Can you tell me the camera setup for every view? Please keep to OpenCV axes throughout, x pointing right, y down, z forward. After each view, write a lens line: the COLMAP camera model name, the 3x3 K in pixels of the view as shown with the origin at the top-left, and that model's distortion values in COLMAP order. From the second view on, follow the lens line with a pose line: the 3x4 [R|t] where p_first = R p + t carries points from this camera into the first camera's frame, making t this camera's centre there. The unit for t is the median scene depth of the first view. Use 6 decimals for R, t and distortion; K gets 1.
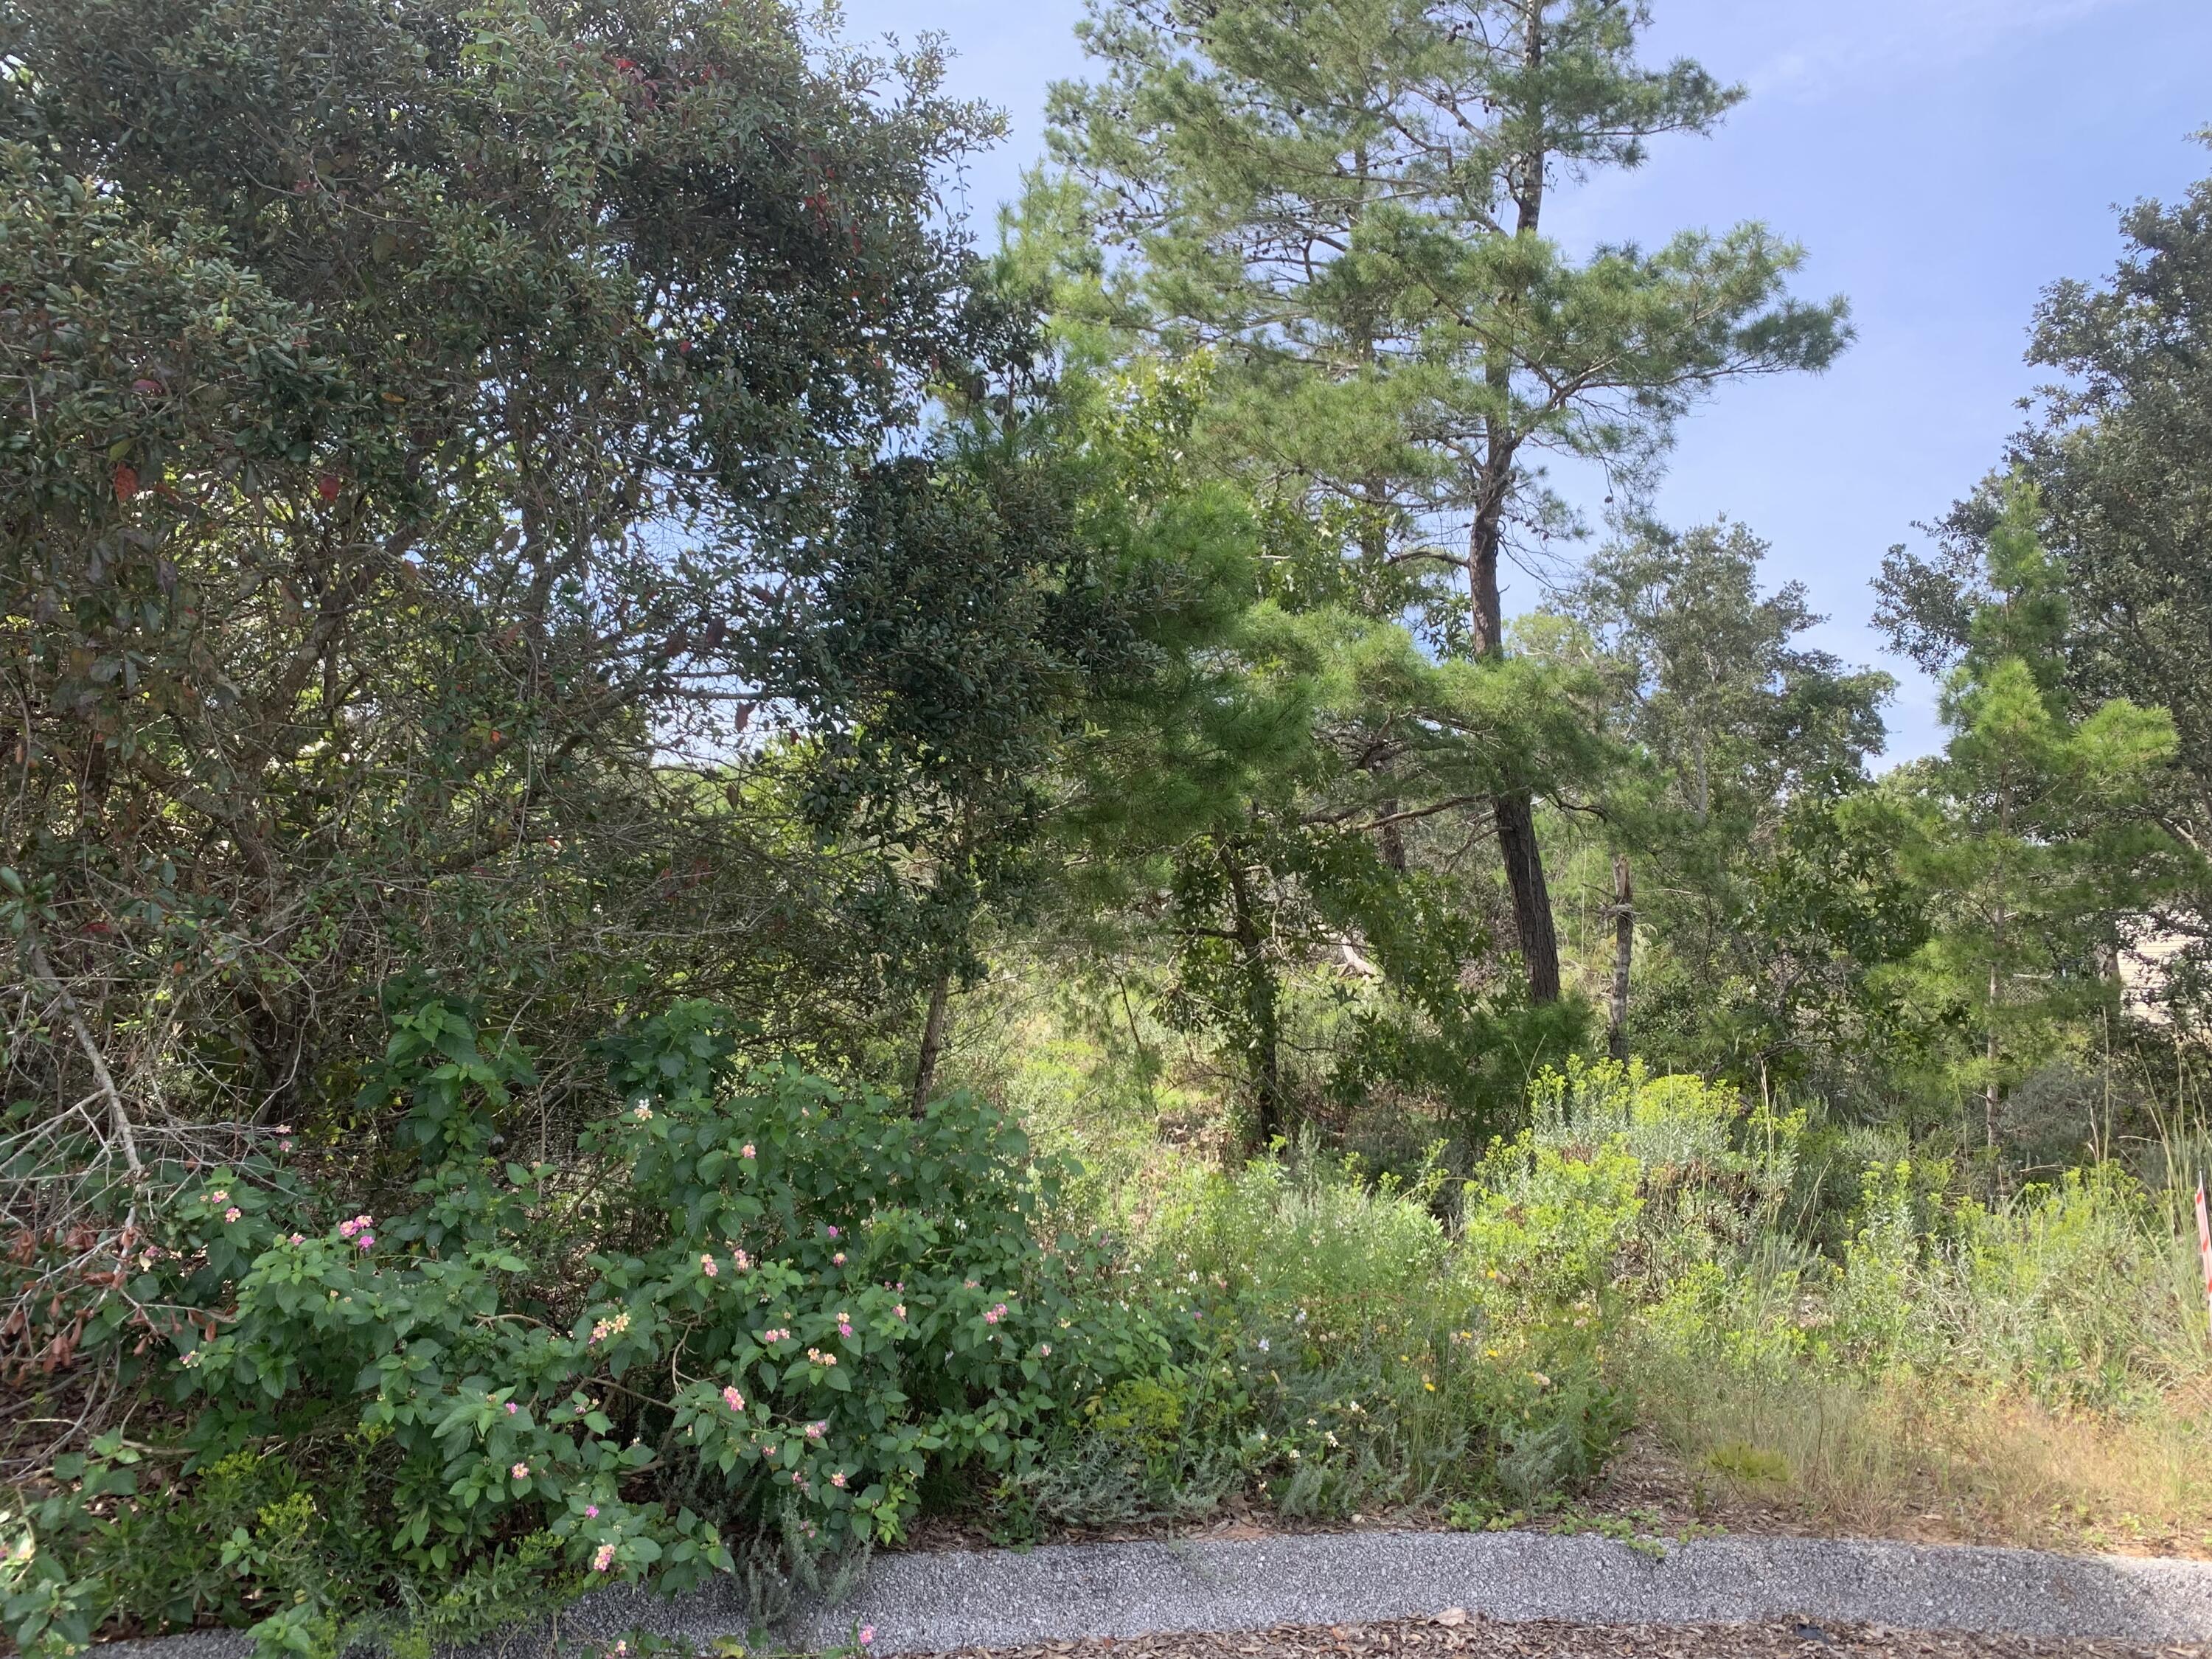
lens RADIAL K [[1683.2, 0, 1108.7], [0, 1683.2, 786.6], [0, 0, 1]] dist [0.012363, -0.015200]
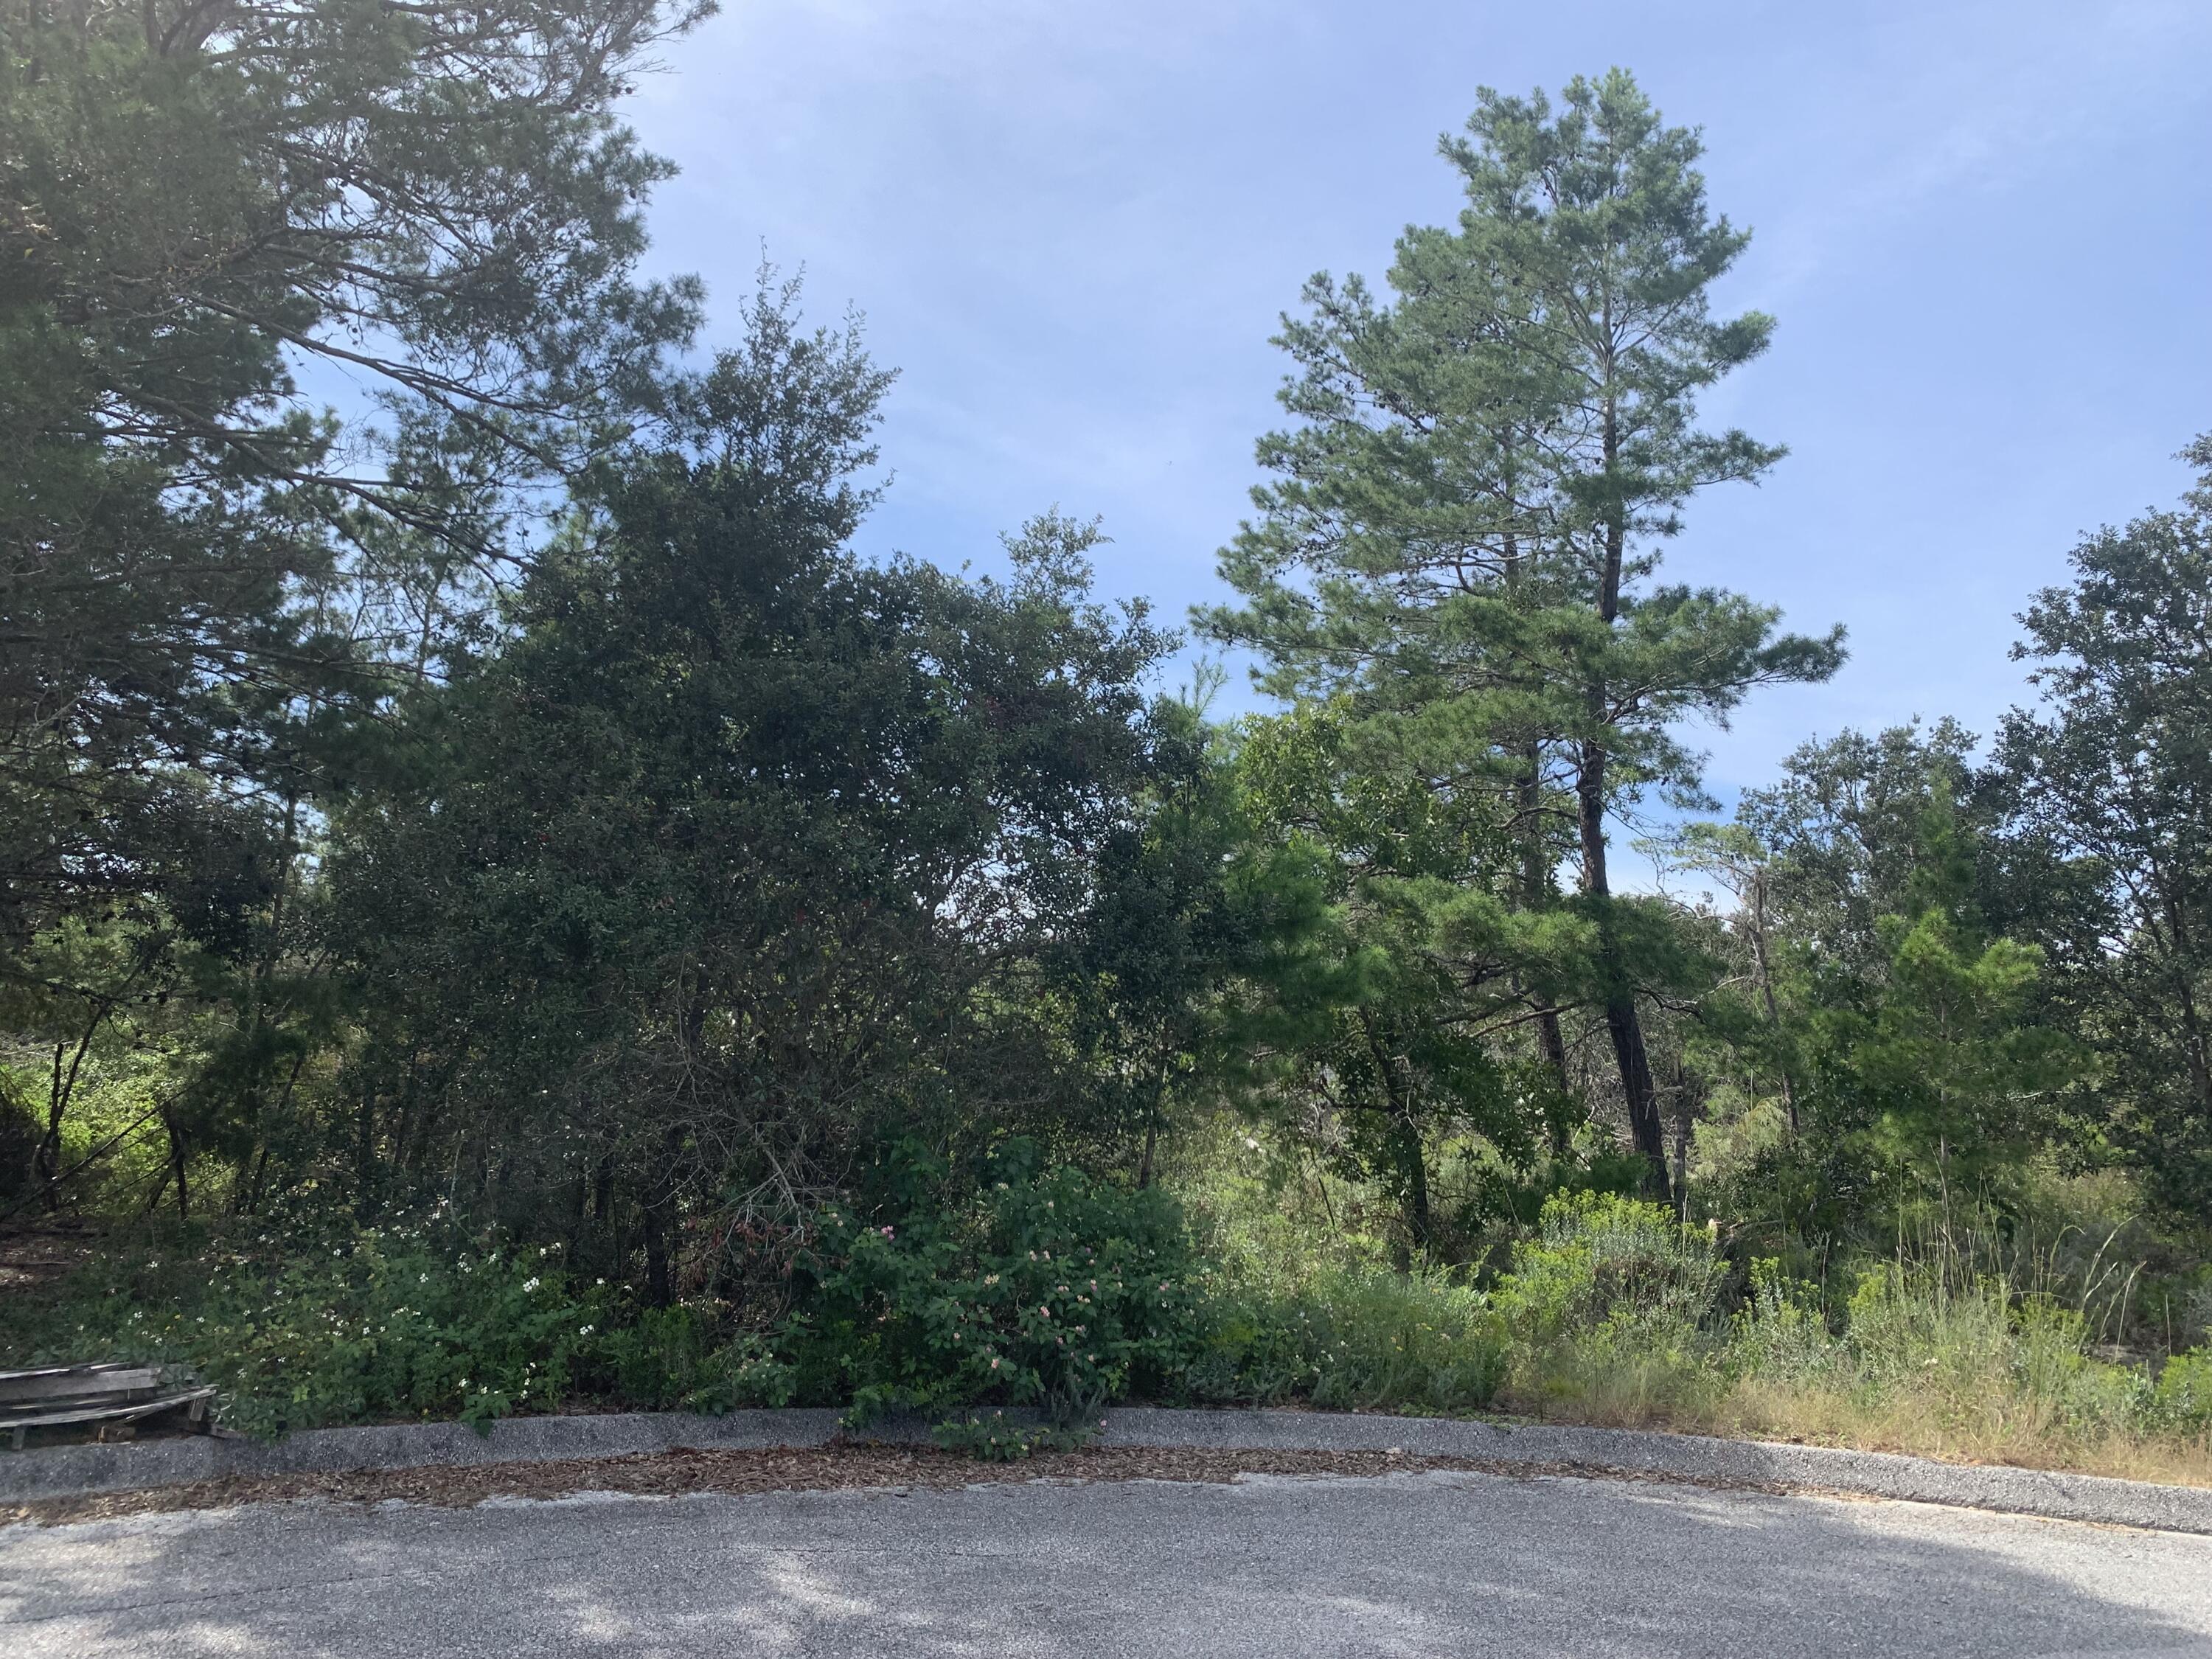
lens RADIAL K [[1683.2, 0, 1108.7], [0, 1683.2, 786.6], [0, 0, 1]] dist [0.012363, -0.015200]
pose [[0.987422, -0.025035, -0.156111, 0.130819], [0.008977, 0.994669, -0.102730, -0.060031], [0.157851, 0.100037, 0.982383, -0.718137]]
